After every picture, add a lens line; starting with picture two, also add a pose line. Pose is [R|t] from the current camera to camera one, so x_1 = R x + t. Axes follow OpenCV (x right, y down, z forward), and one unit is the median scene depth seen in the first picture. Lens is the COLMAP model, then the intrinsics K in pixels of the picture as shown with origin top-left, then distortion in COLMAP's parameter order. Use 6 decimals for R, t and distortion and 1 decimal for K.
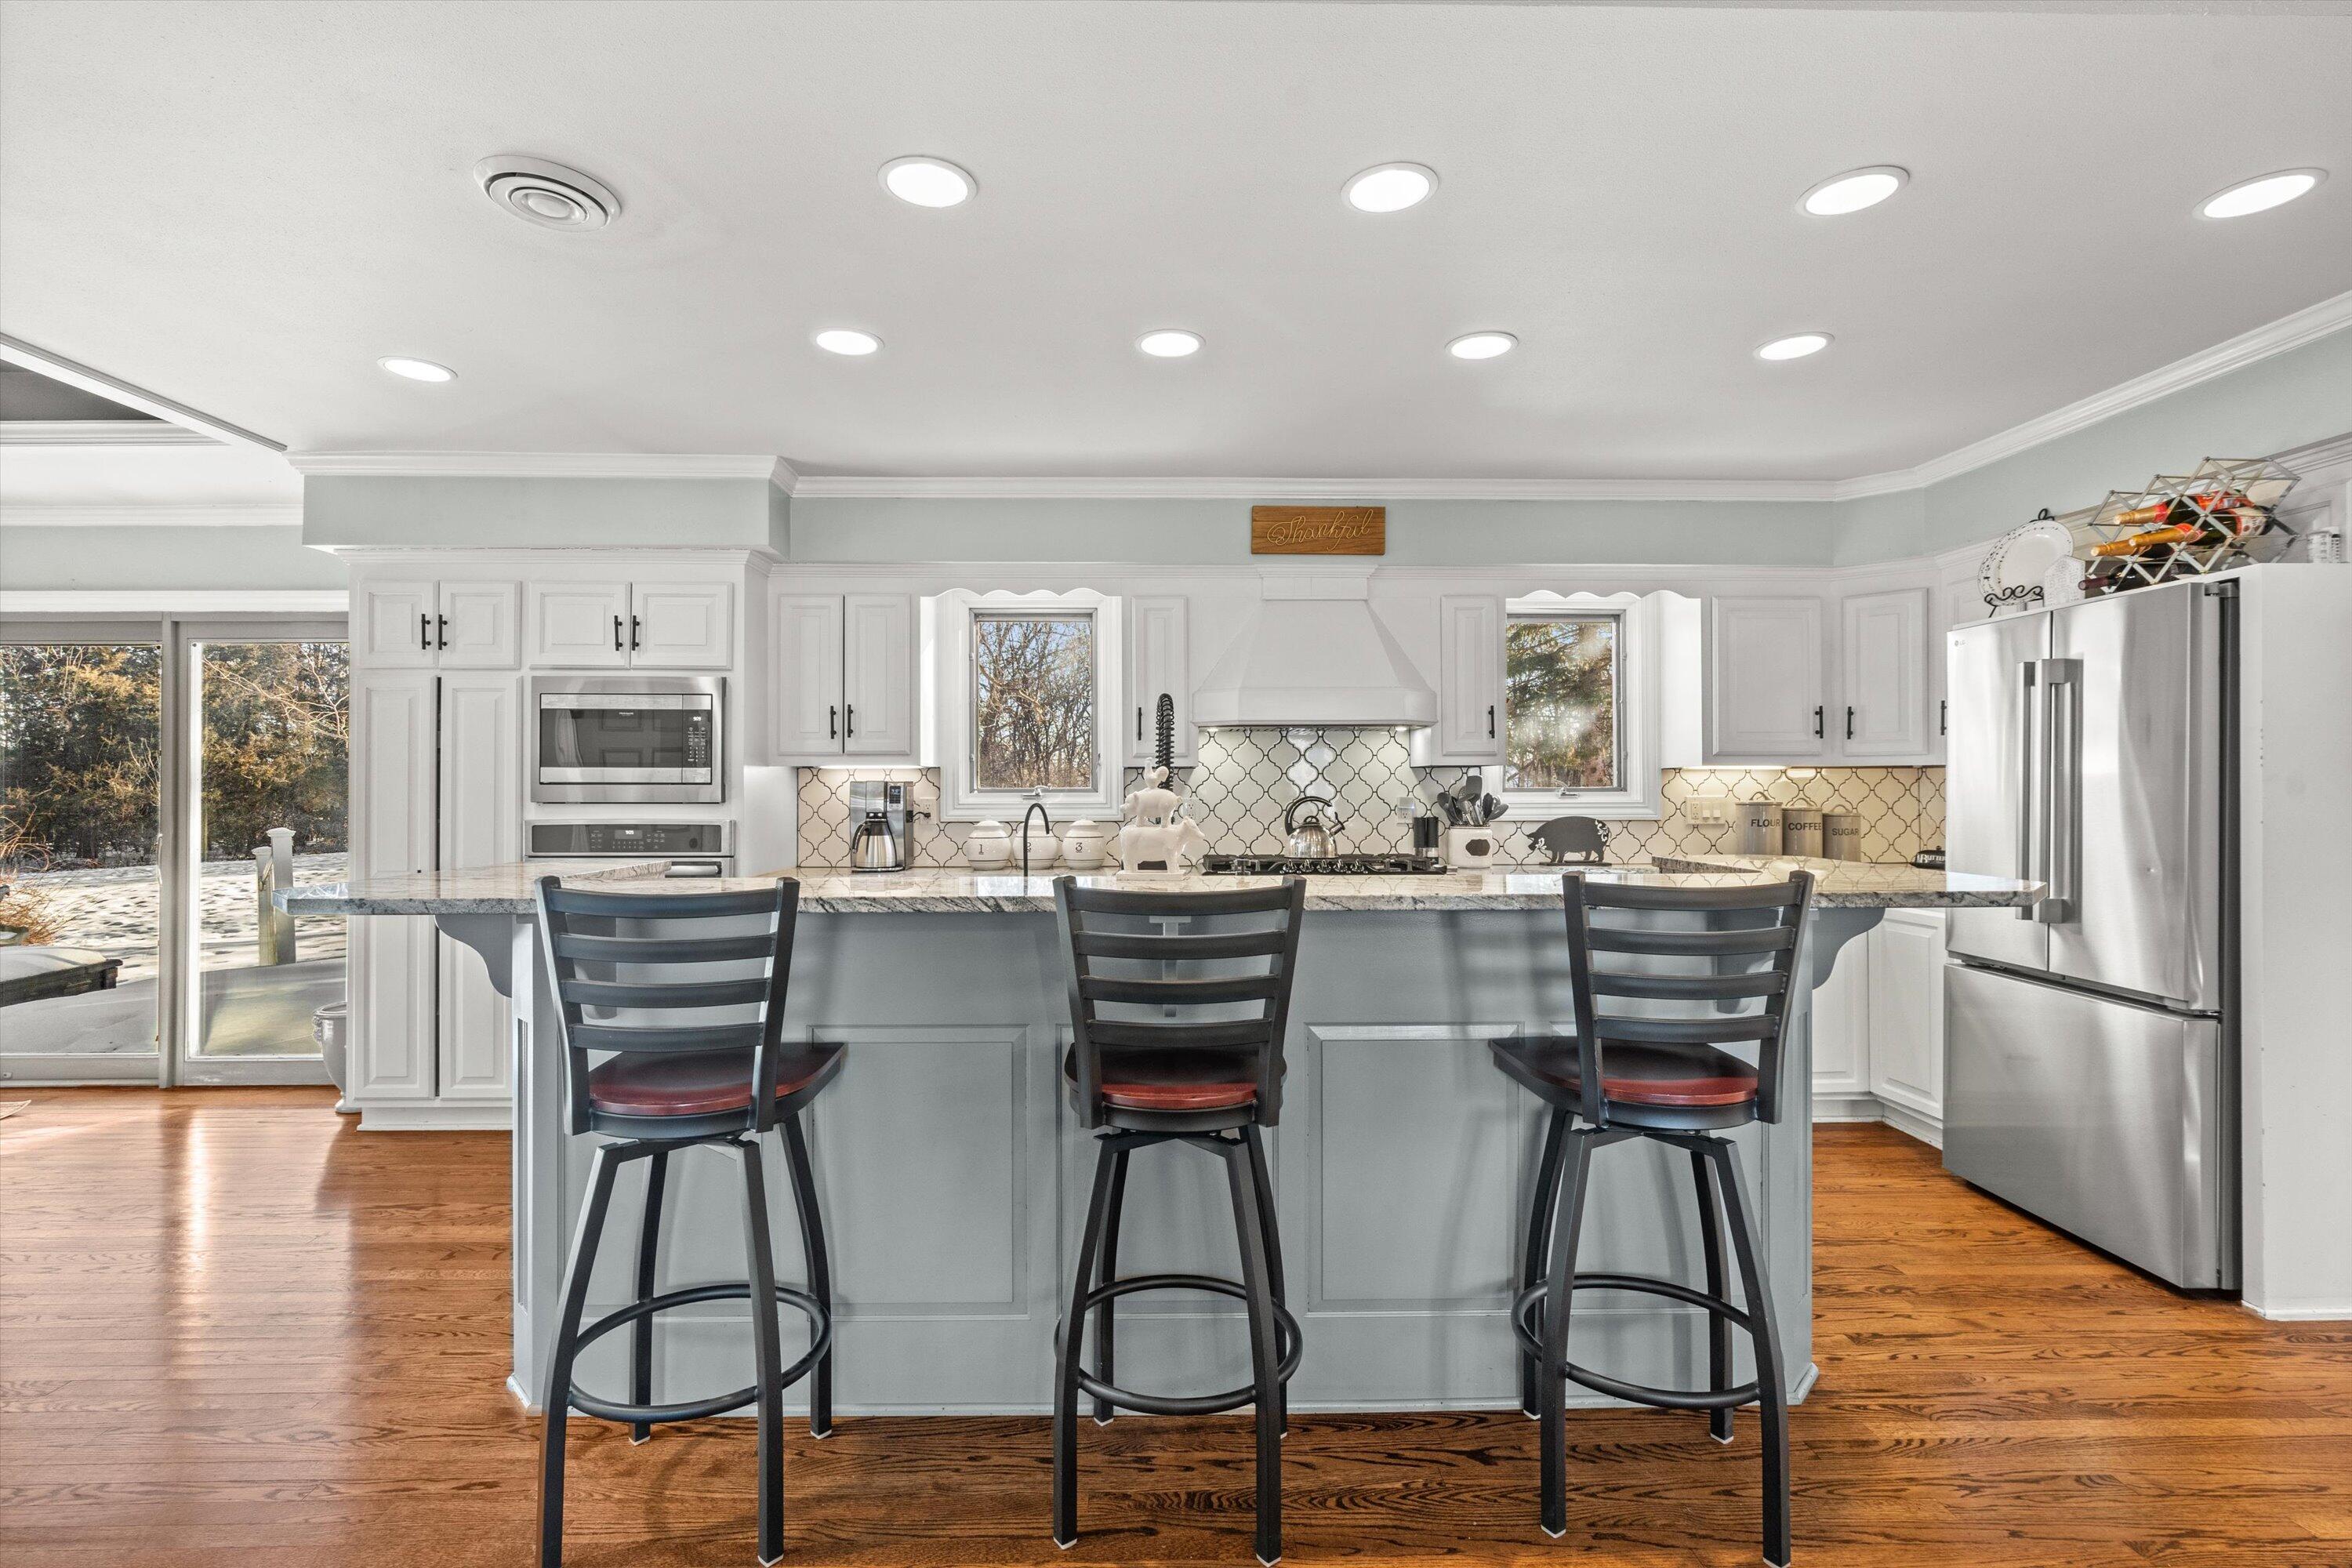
lens RADIAL K [[1072.4, 0, 1182.5], [0, 1072.4, 787.2], [0, 0, 1]] dist [-0.015576, -0.000064]
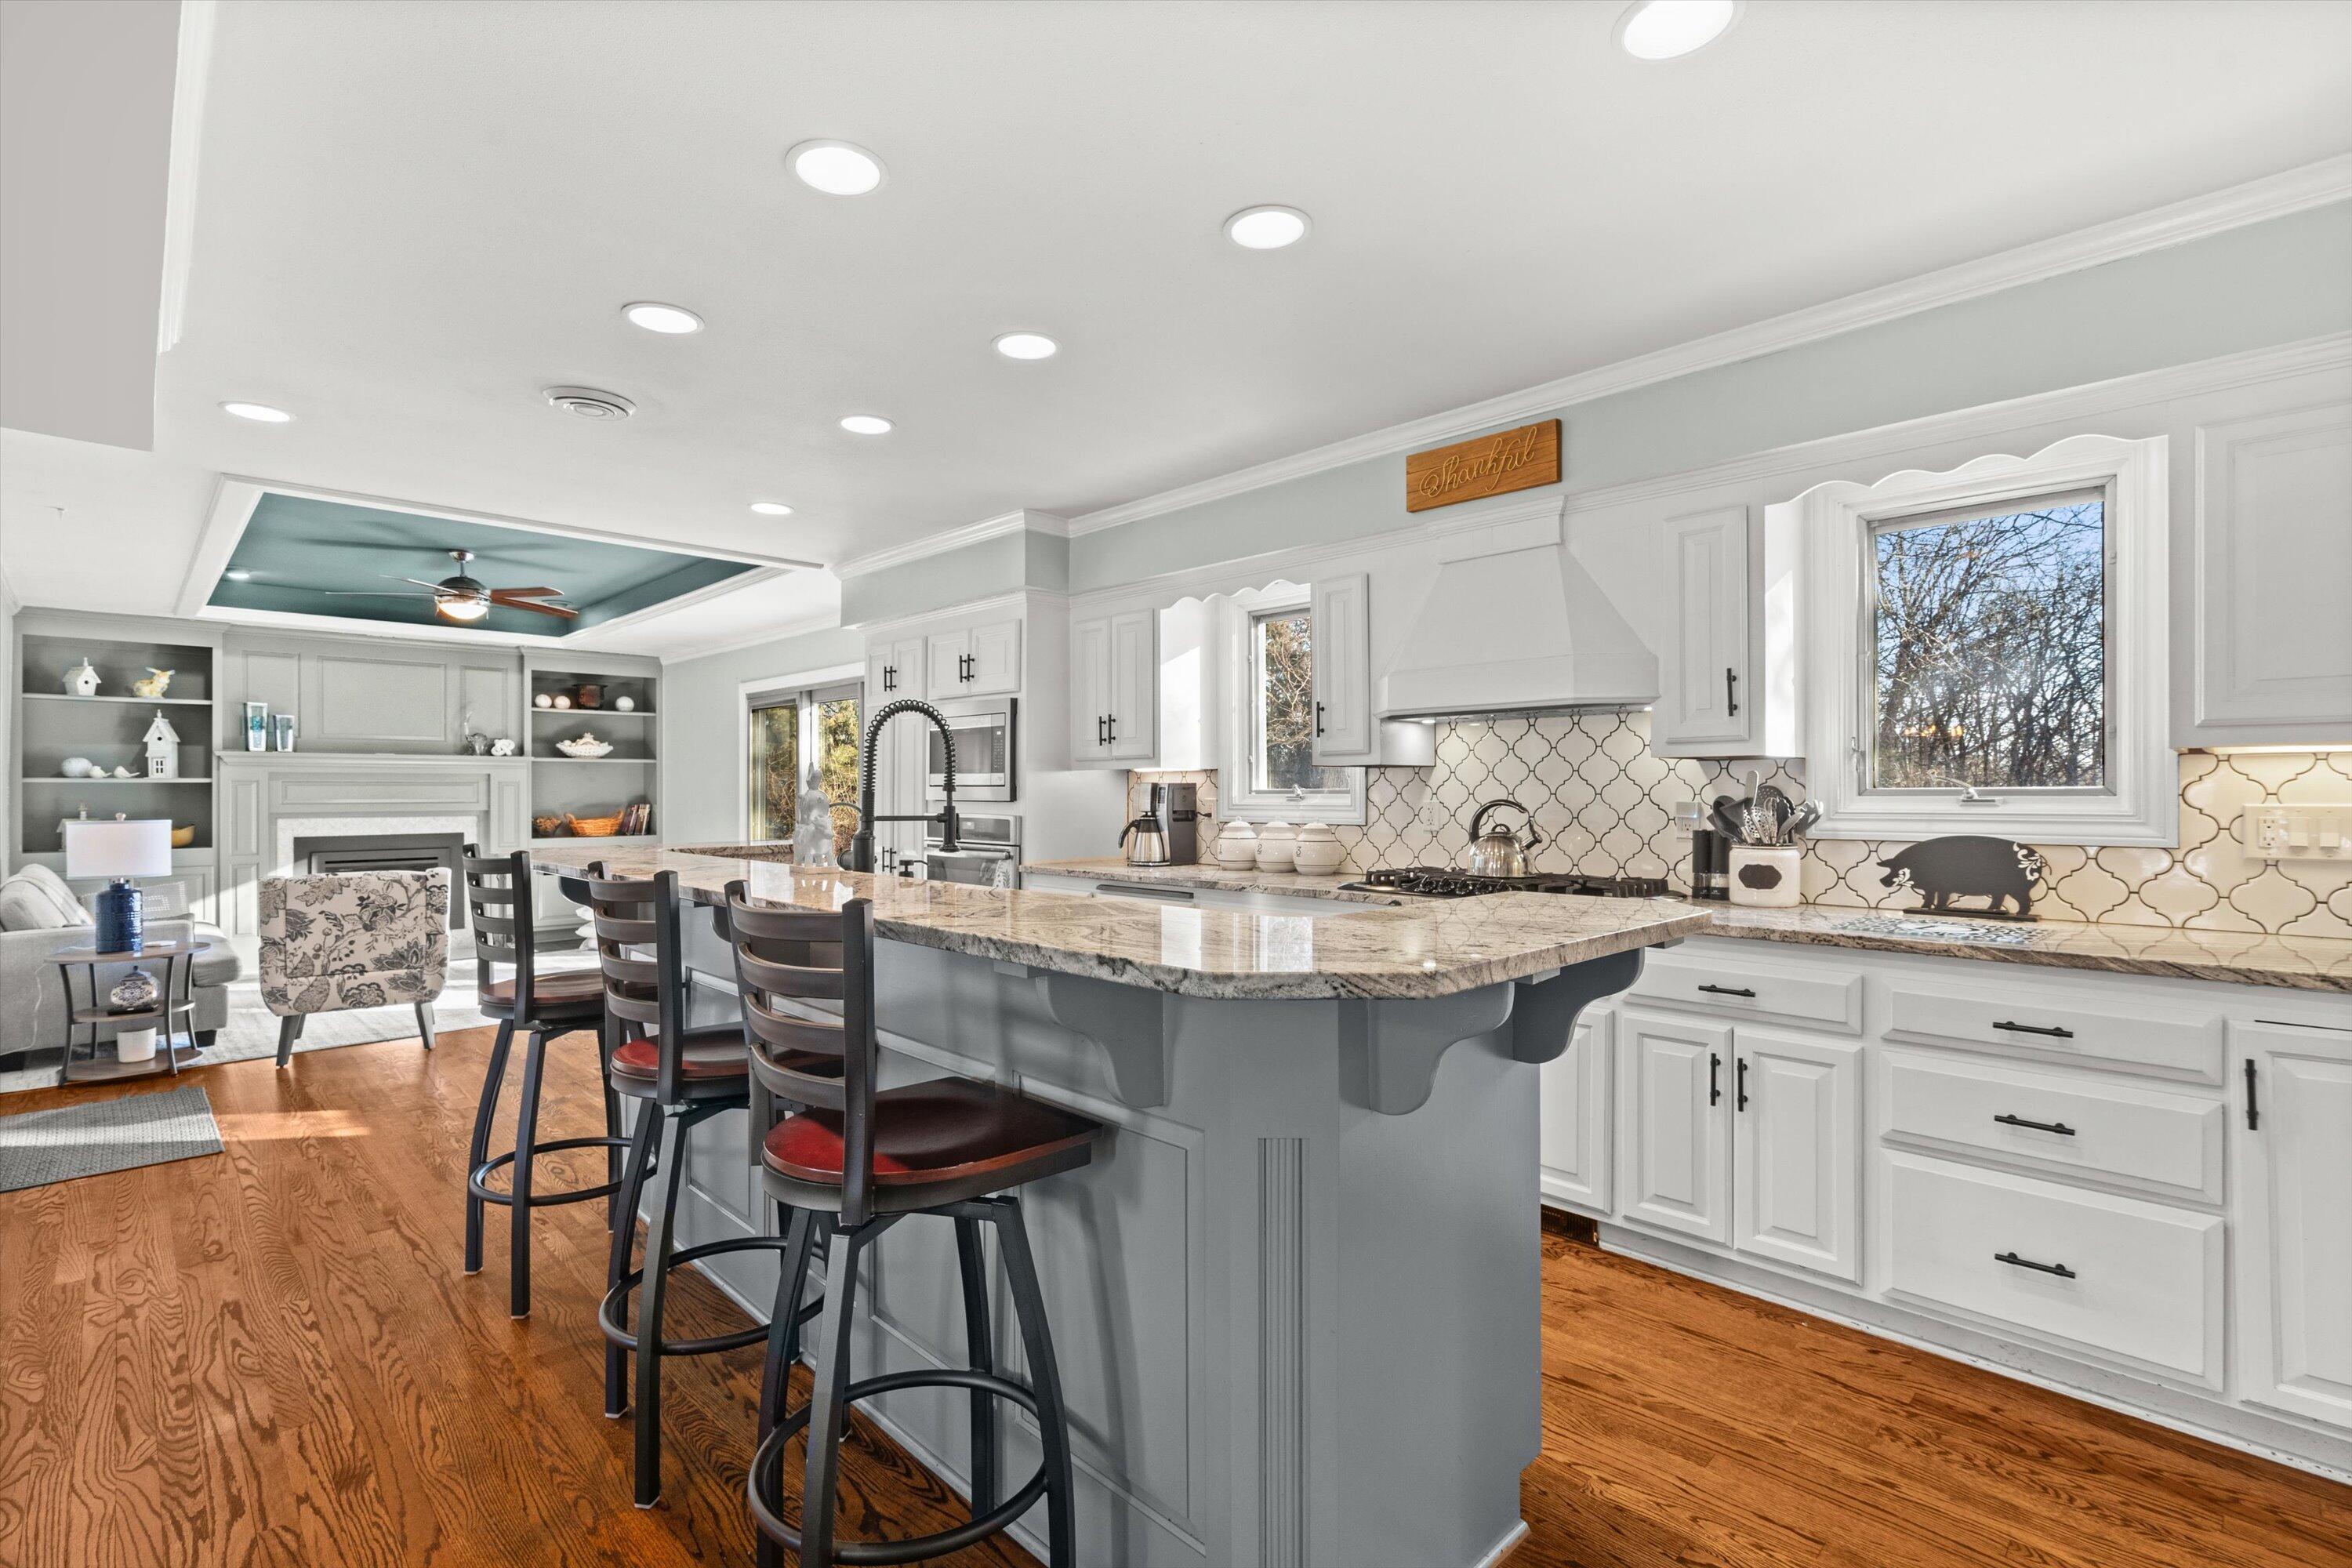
lens RADIAL K [[1072.4, 0, 1182.5], [0, 1072.4, 787.2], [0, 0, 1]] dist [-0.015576, -0.000064]
pose [[0.684290, -0.001028, -0.729209, 0.545260], [0.000187, 0.999999, -0.001234, 0.000252], [0.729210, 0.000707, 0.684290, 0.284380]]
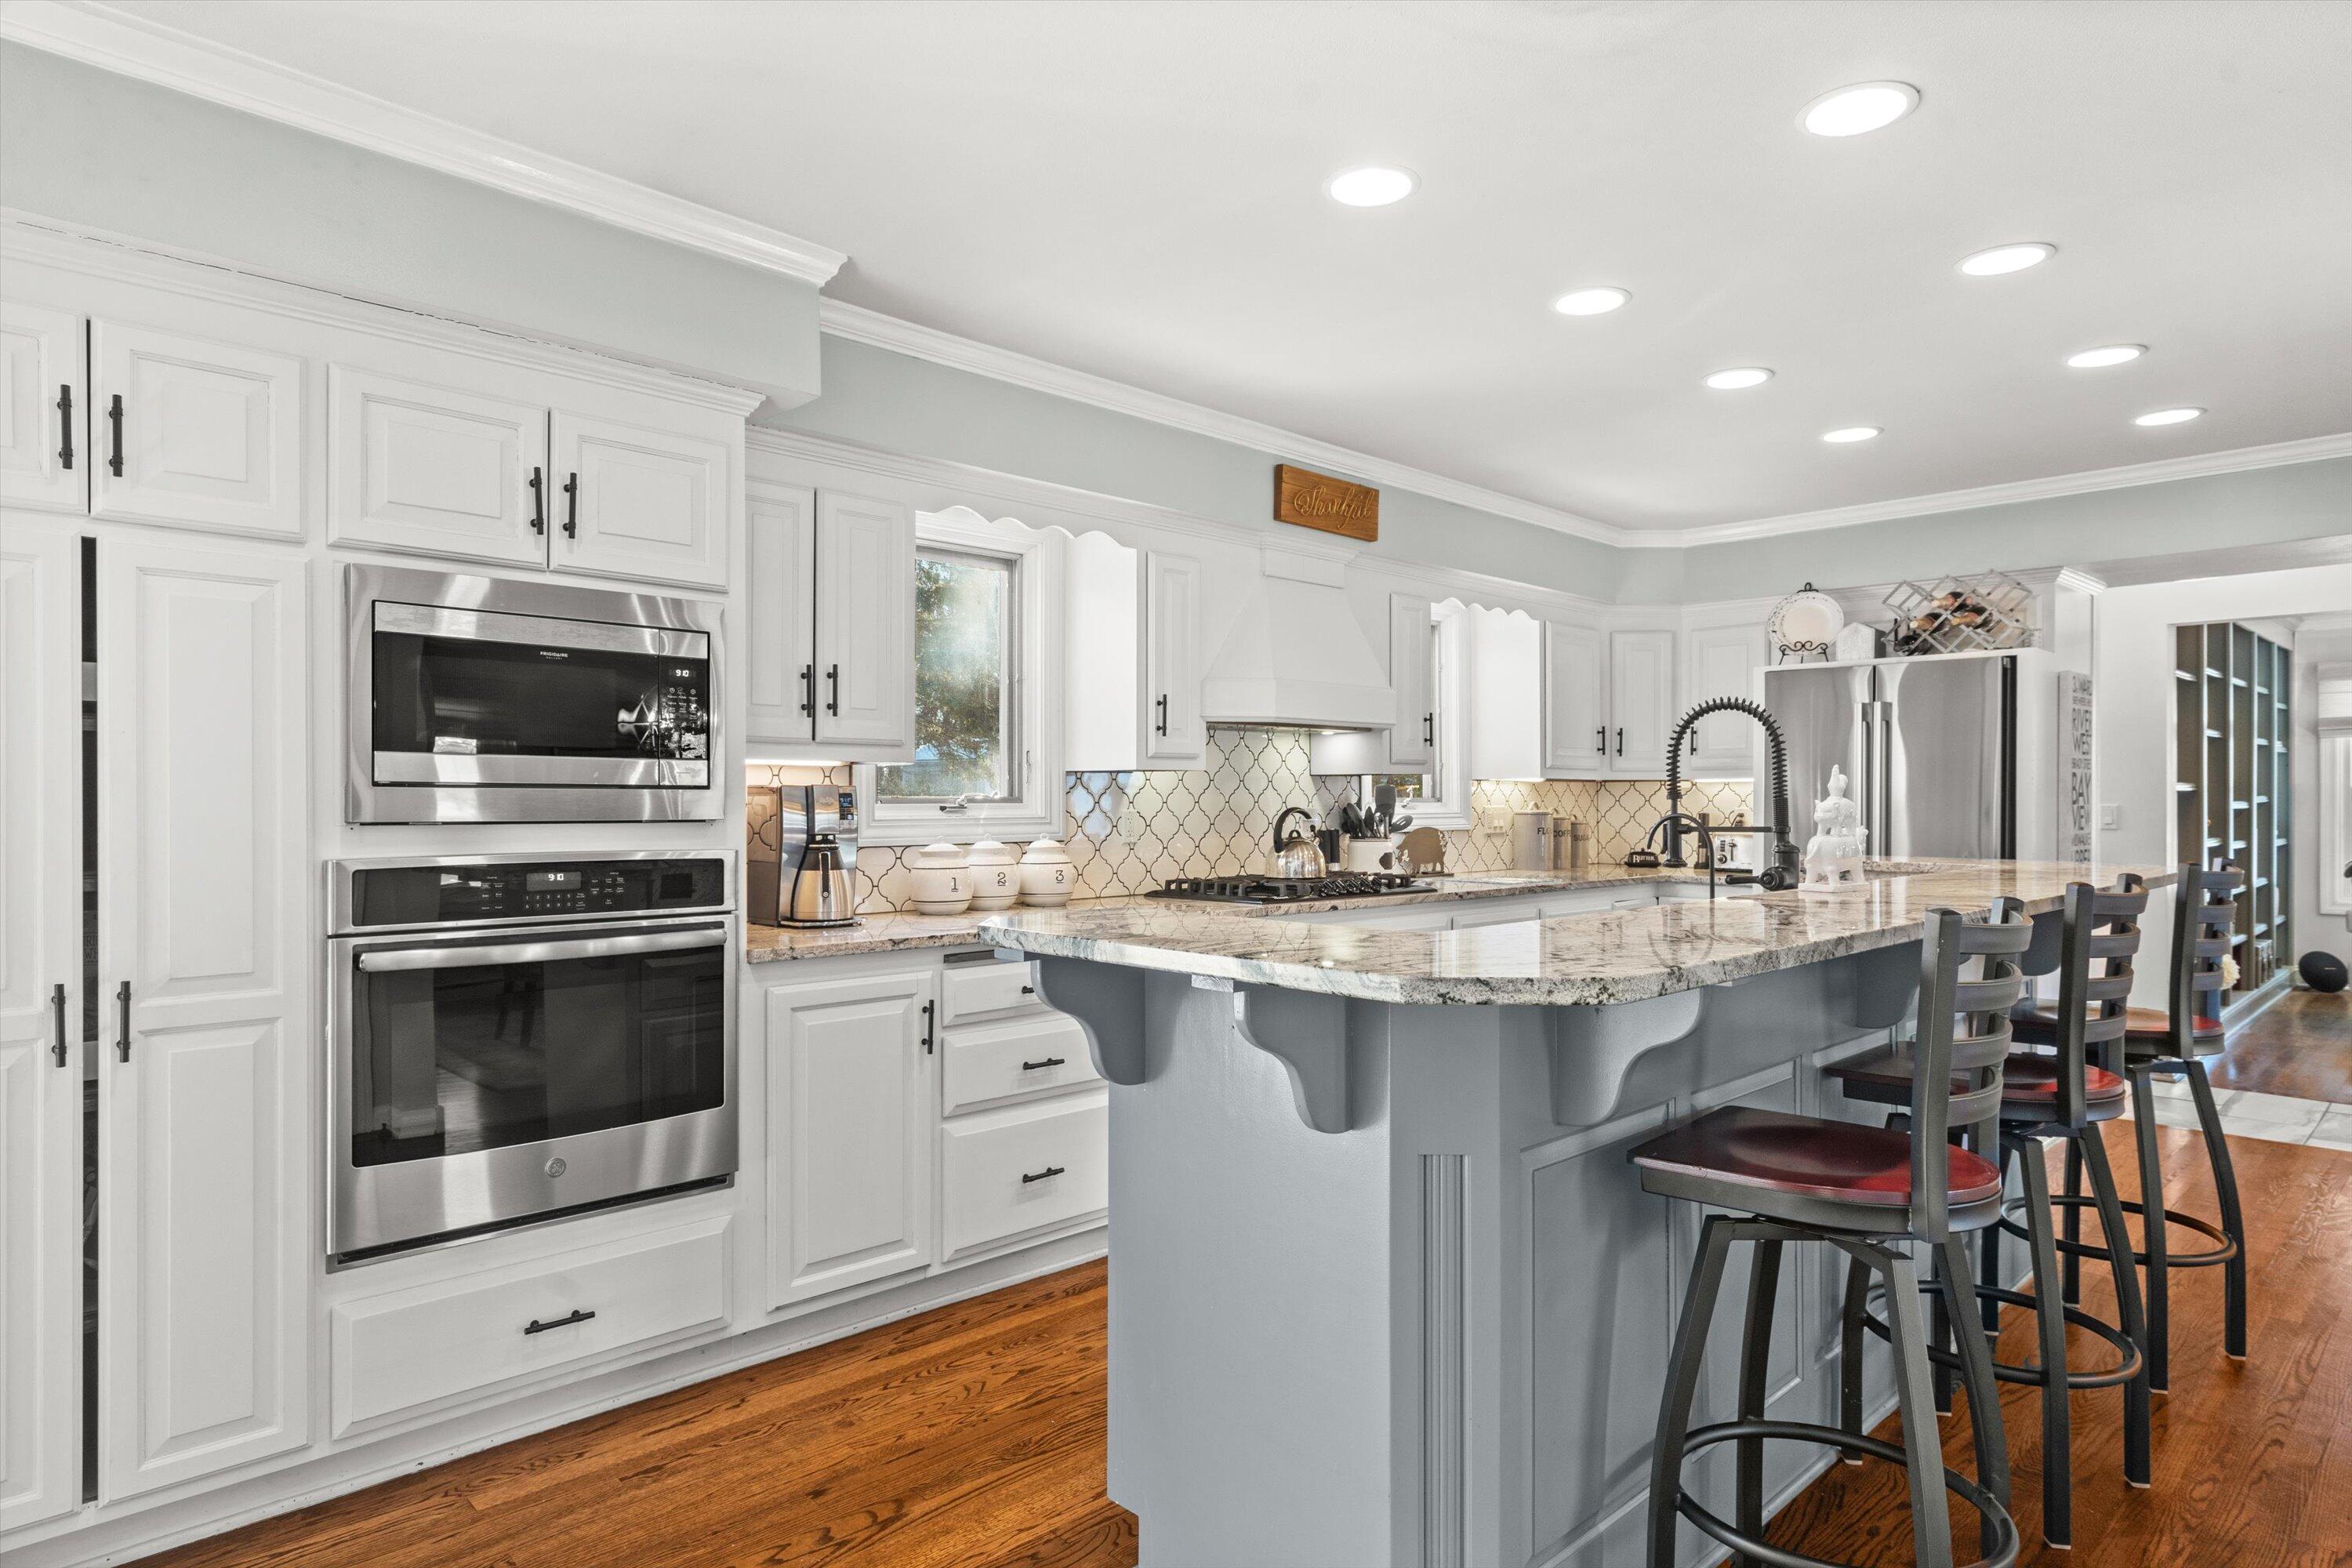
lens RADIAL K [[1325.6, 0, 1181.6], [0, 1325.6, 804.2], [0, 0, 1]] dist [-0.004752, -0.000174]
pose [[0.730799, -0.000407, 0.682593, -0.693918], [-0.003068, 0.999988, 0.003881, 0.002117], [-0.682586, -0.004931, 0.730788, 0.282376]]
